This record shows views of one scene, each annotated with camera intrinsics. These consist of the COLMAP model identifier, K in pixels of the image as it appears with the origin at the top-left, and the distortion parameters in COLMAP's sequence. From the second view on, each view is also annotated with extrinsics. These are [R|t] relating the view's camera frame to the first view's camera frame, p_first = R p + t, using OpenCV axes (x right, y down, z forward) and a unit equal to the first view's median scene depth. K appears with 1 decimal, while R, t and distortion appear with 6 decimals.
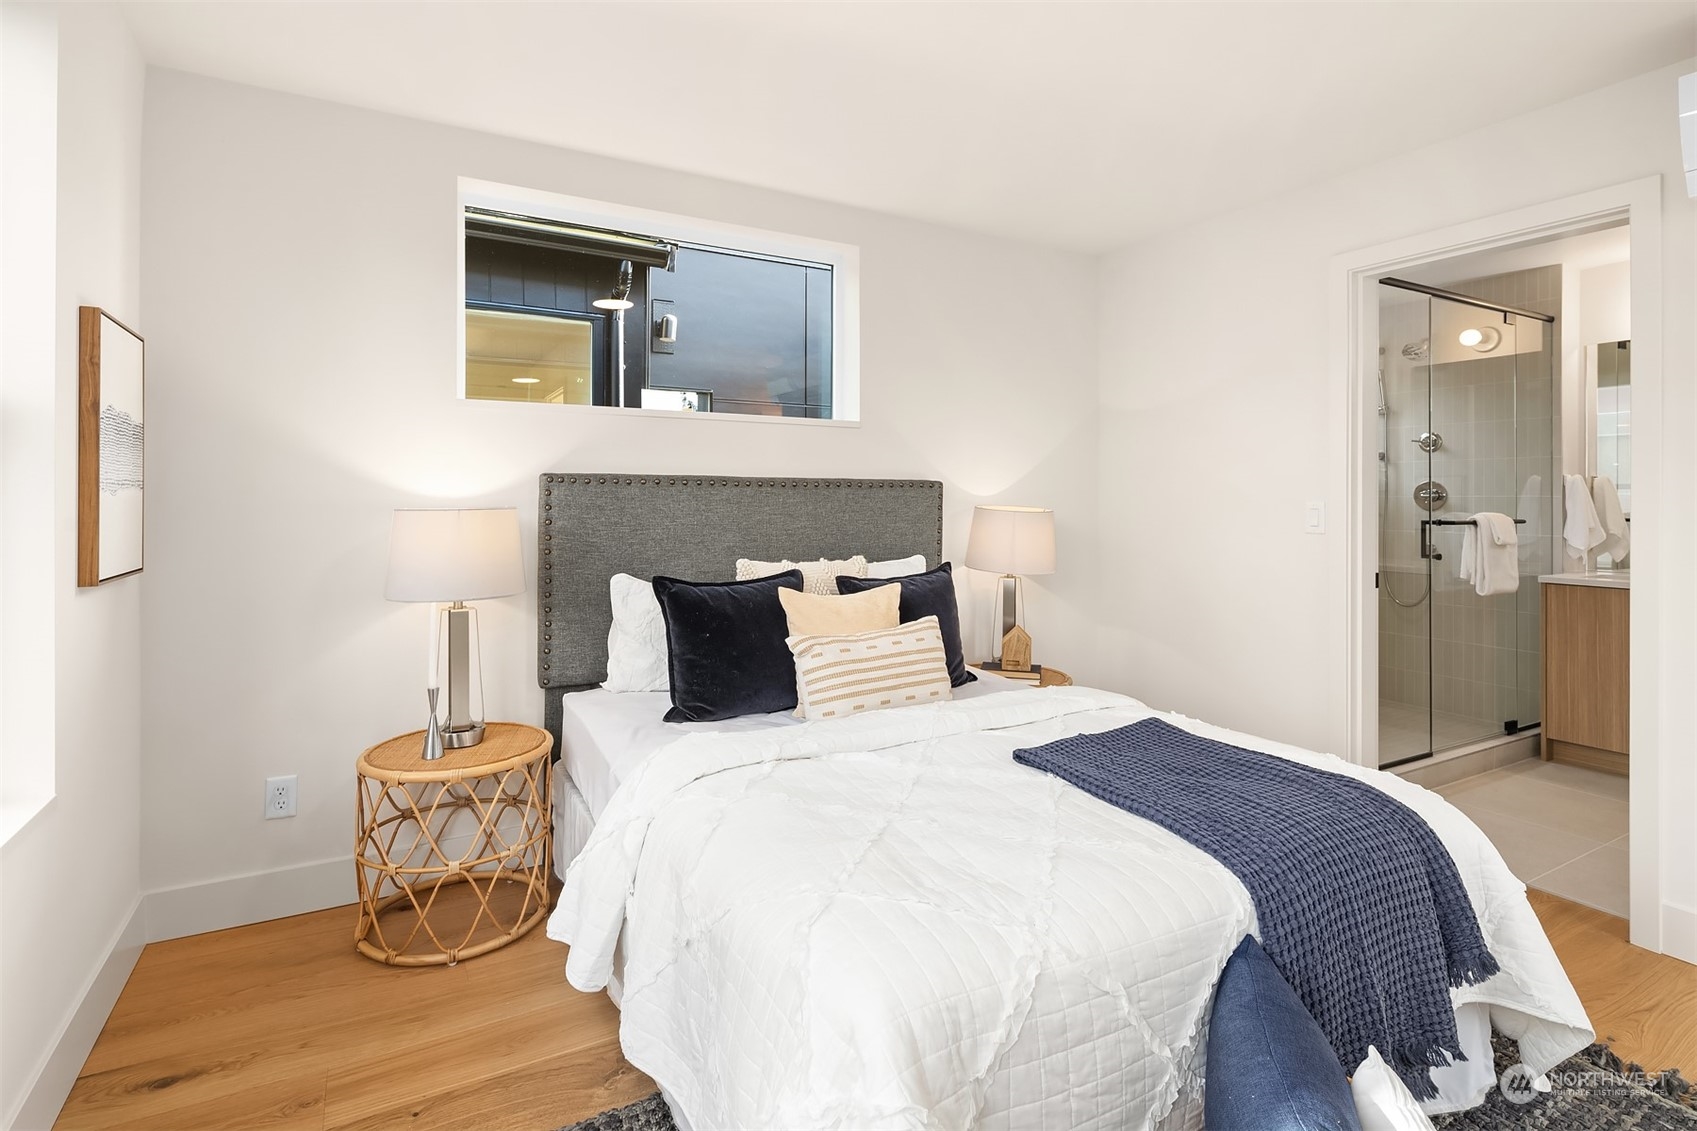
lens RADIAL K [[832.2, 0, 835.1], [0, 832.2, 494.6], [0, 0, 1]] dist [0.002204, -0.002697]
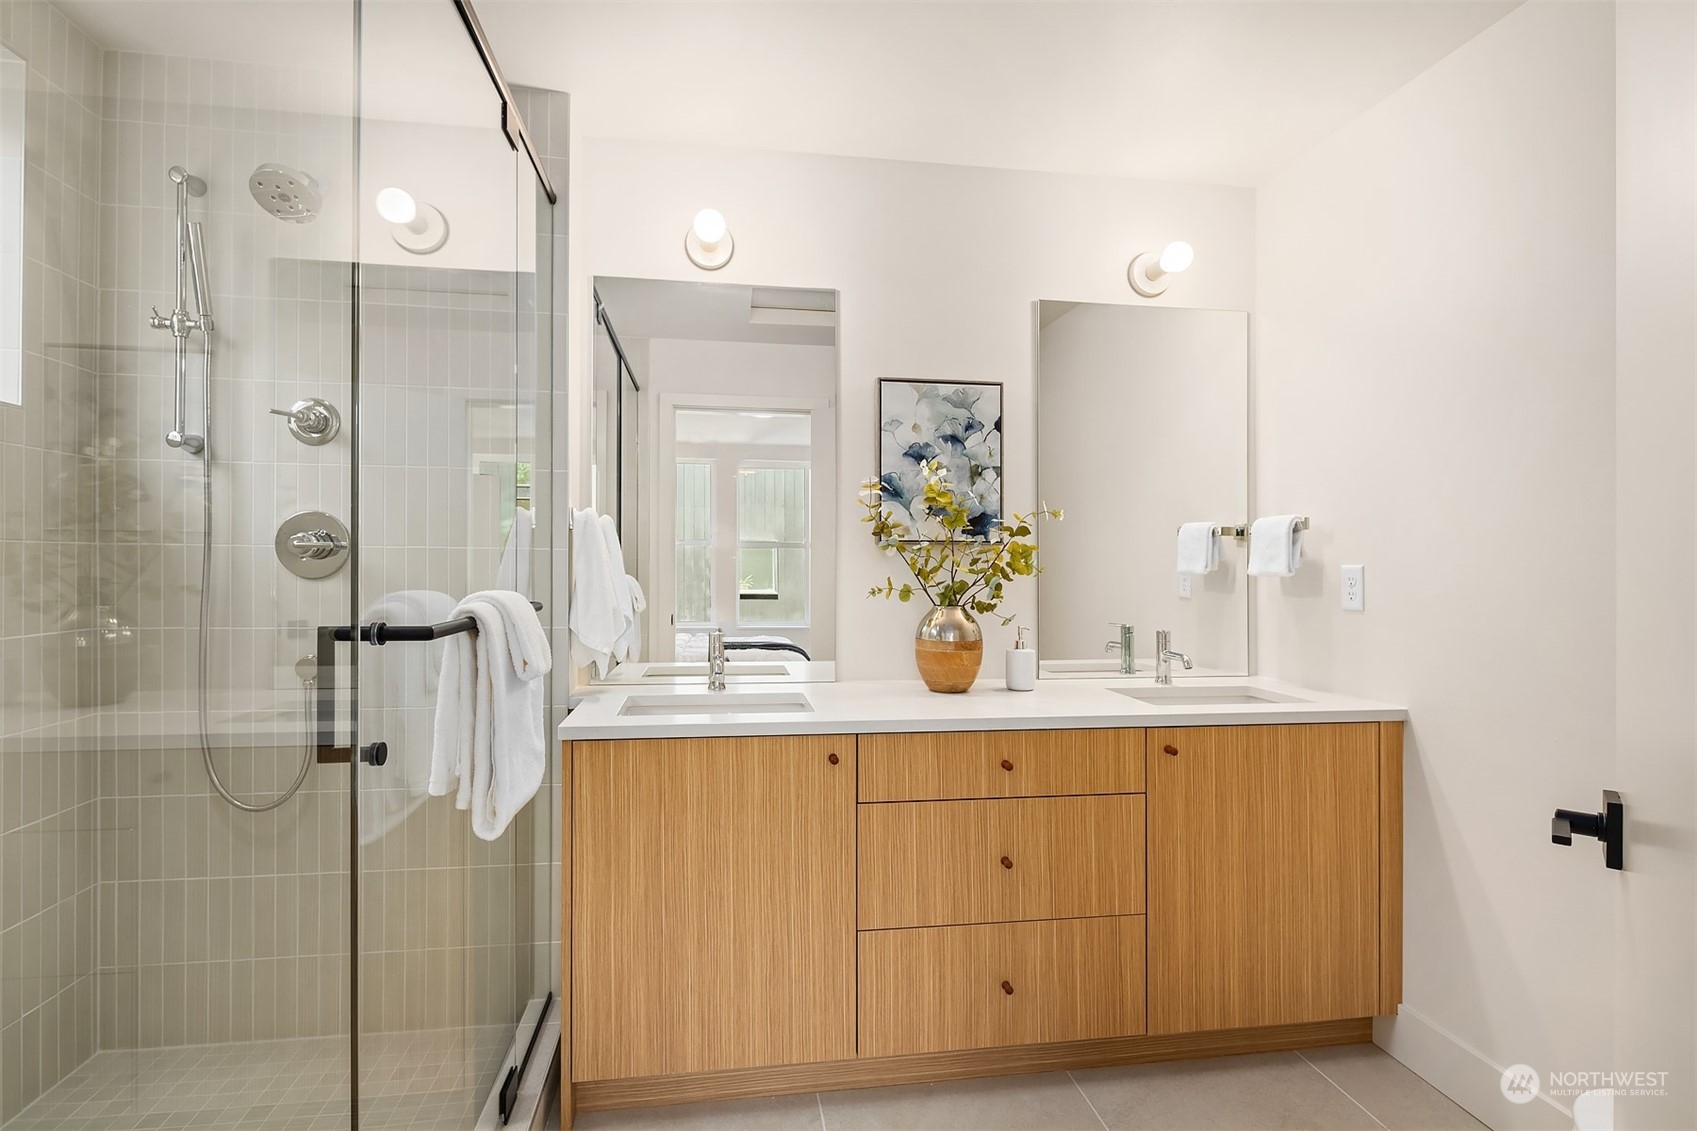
lens RADIAL K [[832.2, 0, 841.9], [0, 832.2, 559.3], [0, 0, 1]] dist [0.002204, -0.002697]
pose [[0.344154, -0.001566, 0.938912, 0.497750], [-0.006296, 0.999972, 0.003976, 0.005493], [-0.938892, -0.007280, 0.344134, 0.732852]]
